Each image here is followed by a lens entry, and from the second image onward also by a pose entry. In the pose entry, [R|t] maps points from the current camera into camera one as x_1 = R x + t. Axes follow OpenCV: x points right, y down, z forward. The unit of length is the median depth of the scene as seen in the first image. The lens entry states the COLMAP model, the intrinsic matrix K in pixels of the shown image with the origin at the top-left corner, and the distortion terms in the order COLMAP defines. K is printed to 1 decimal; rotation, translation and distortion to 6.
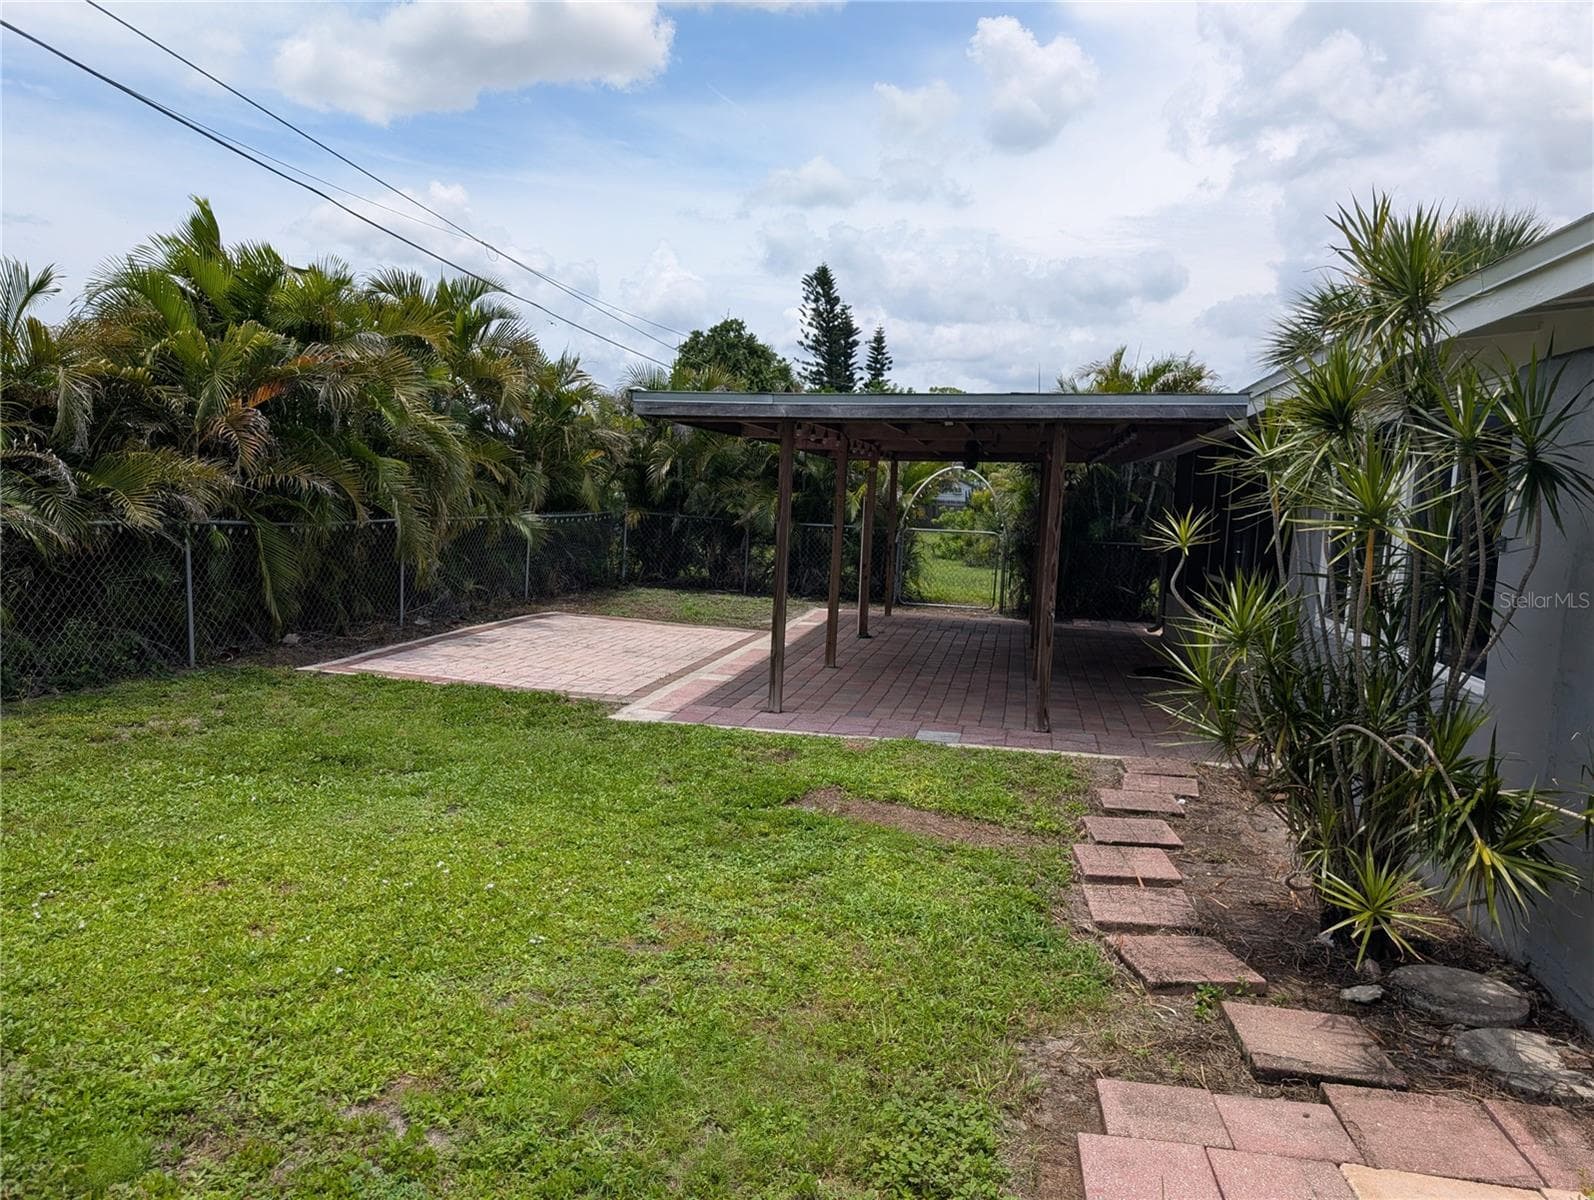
lens RADIAL K [[1147.4, 0, 807.1], [0, 1147.4, 601.7], [0, 0, 1]] dist [0.030027, -0.013362]
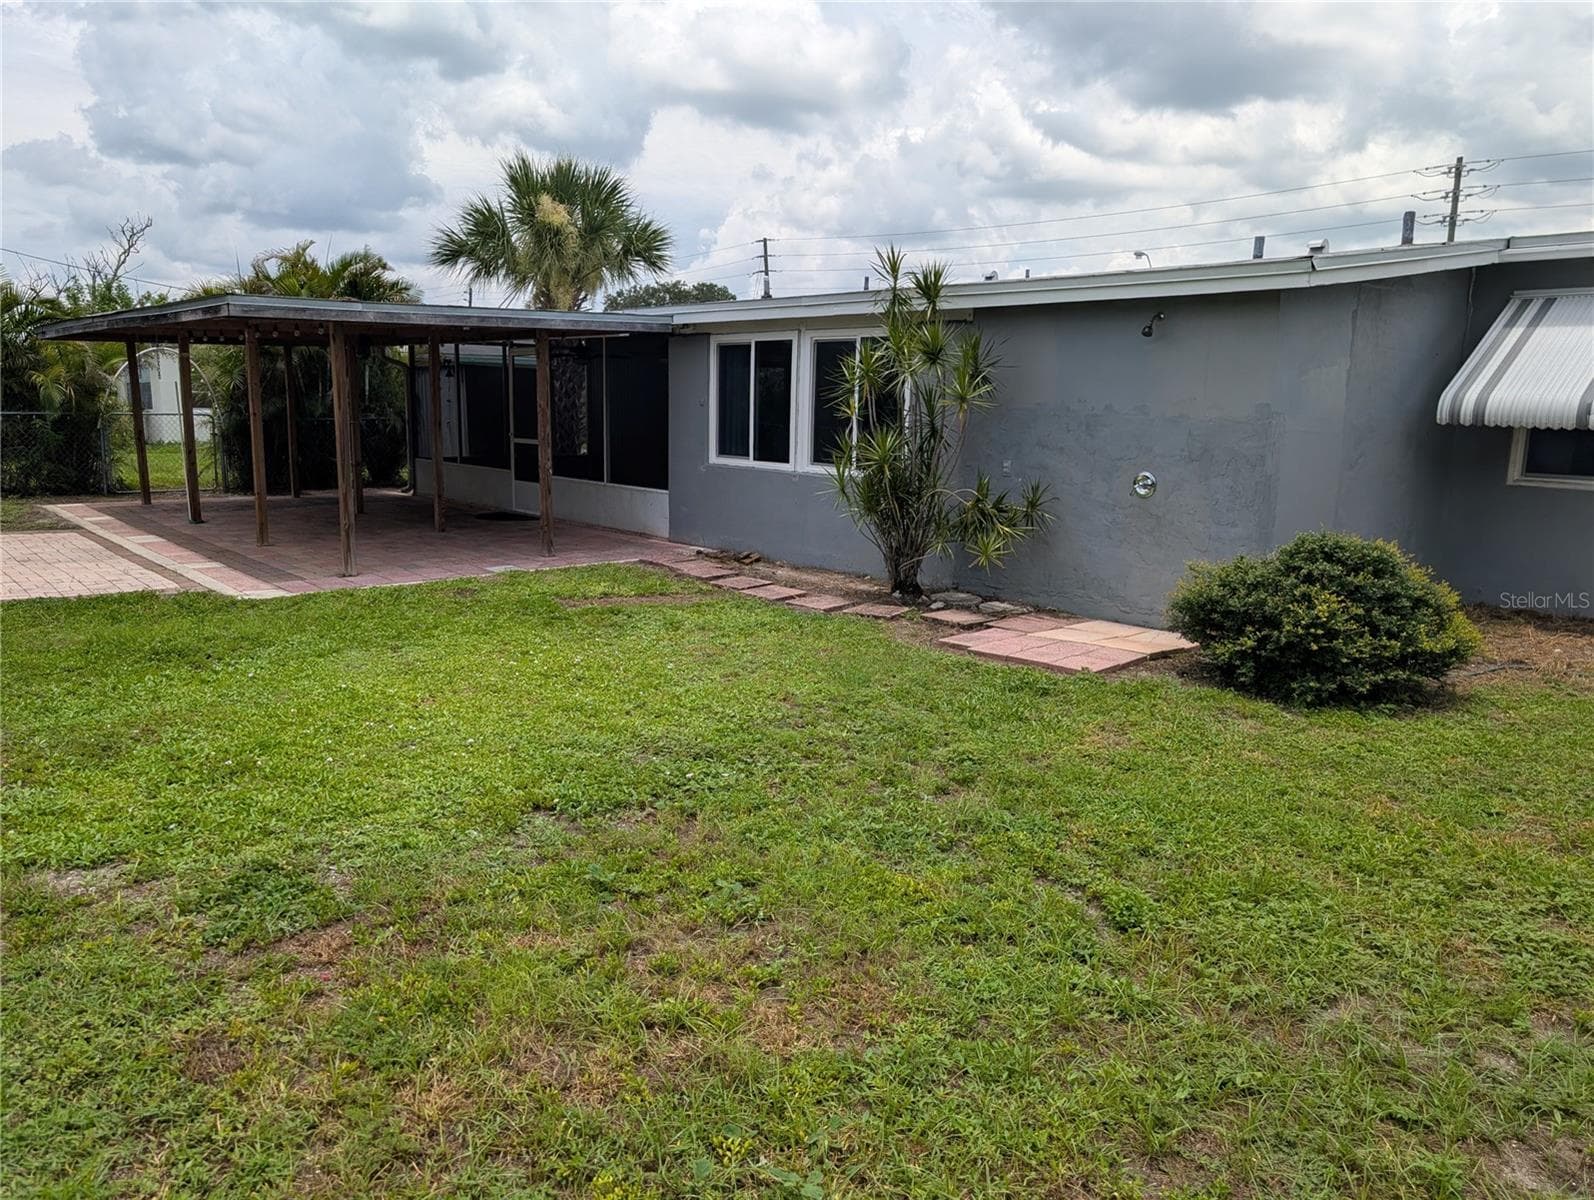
lens RADIAL K [[1147.4, 0, 803.5], [0, 1147.4, 605.0], [0, 0, 1]] dist [0.030027, -0.013362]
pose [[0.606852, -0.171436, 0.776106, -0.387548], [0.080653, 0.984703, 0.154449, -0.010857], [-0.790713, -0.031132, 0.611396, -0.052628]]
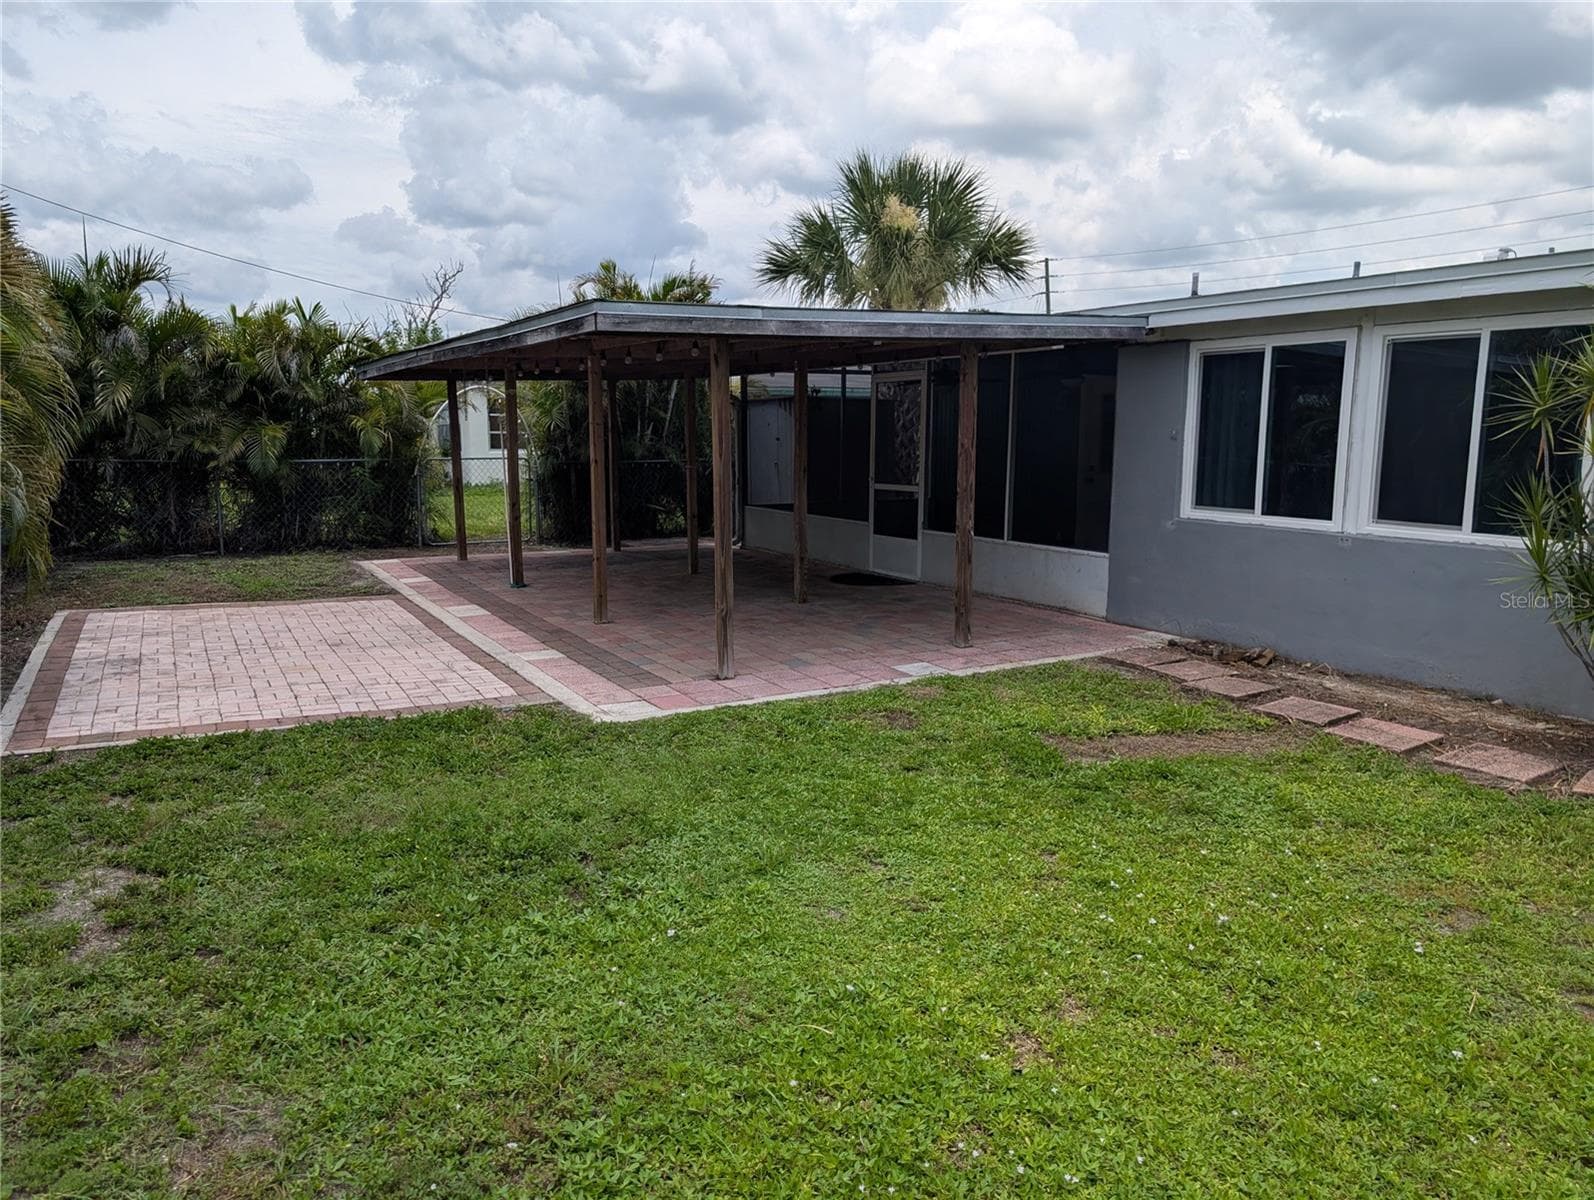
lens RADIAL K [[1147.4, 0, 804.5], [0, 1147.4, 584.8], [0, 0, 1]] dist [0.030027, -0.013362]
pose [[0.758364, -0.131428, 0.638444, -0.305999], [0.092575, 0.991250, 0.094093, -0.028790], [-0.645224, -0.012253, 0.763895, 0.173232]]
